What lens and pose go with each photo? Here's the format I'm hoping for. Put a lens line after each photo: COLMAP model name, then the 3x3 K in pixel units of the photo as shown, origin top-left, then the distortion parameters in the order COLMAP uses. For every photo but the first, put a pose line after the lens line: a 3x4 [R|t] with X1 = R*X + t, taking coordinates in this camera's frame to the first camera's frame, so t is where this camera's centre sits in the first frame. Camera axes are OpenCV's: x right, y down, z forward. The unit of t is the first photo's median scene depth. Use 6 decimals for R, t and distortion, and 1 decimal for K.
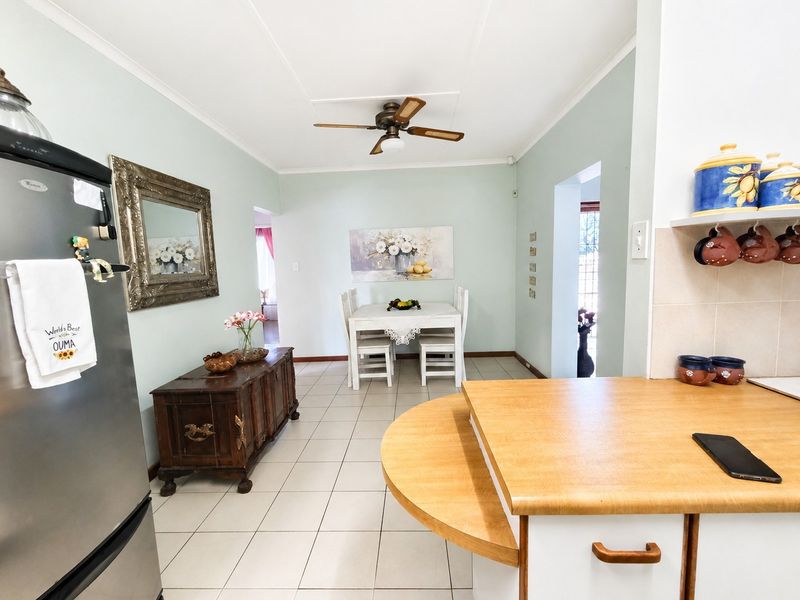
lens RADIAL K [[361.5, 0, 400.4], [0, 361.5, 303.4], [0, 0, 1]] dist [-0.000960, -0.000243]
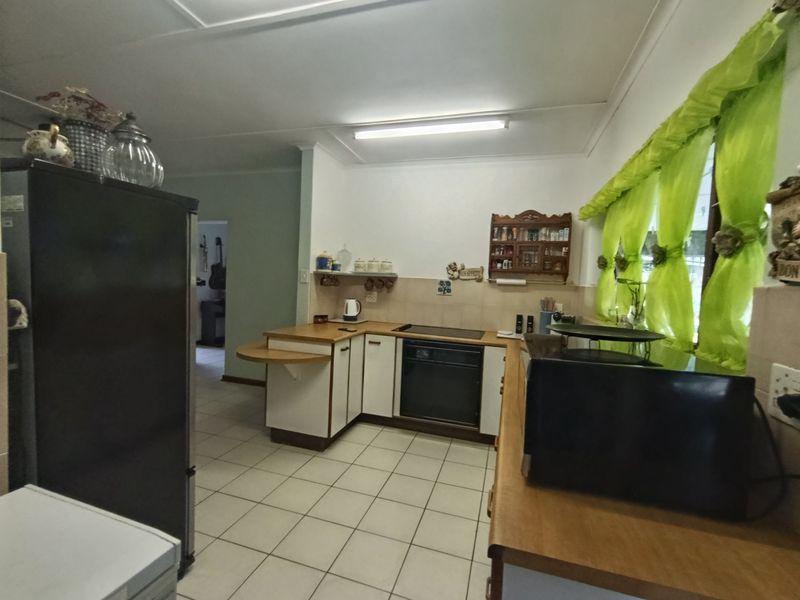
lens RADIAL K [[361.5, 0, 400.4], [0, 361.5, 303.4], [0, 0, 1]] dist [-0.000960, -0.000243]
pose [[0.262237, -0.006953, 0.964978, -2.052922], [0.052306, 0.998606, -0.007019, 0.108691], [-0.963585, 0.052315, 0.262236, -0.516081]]
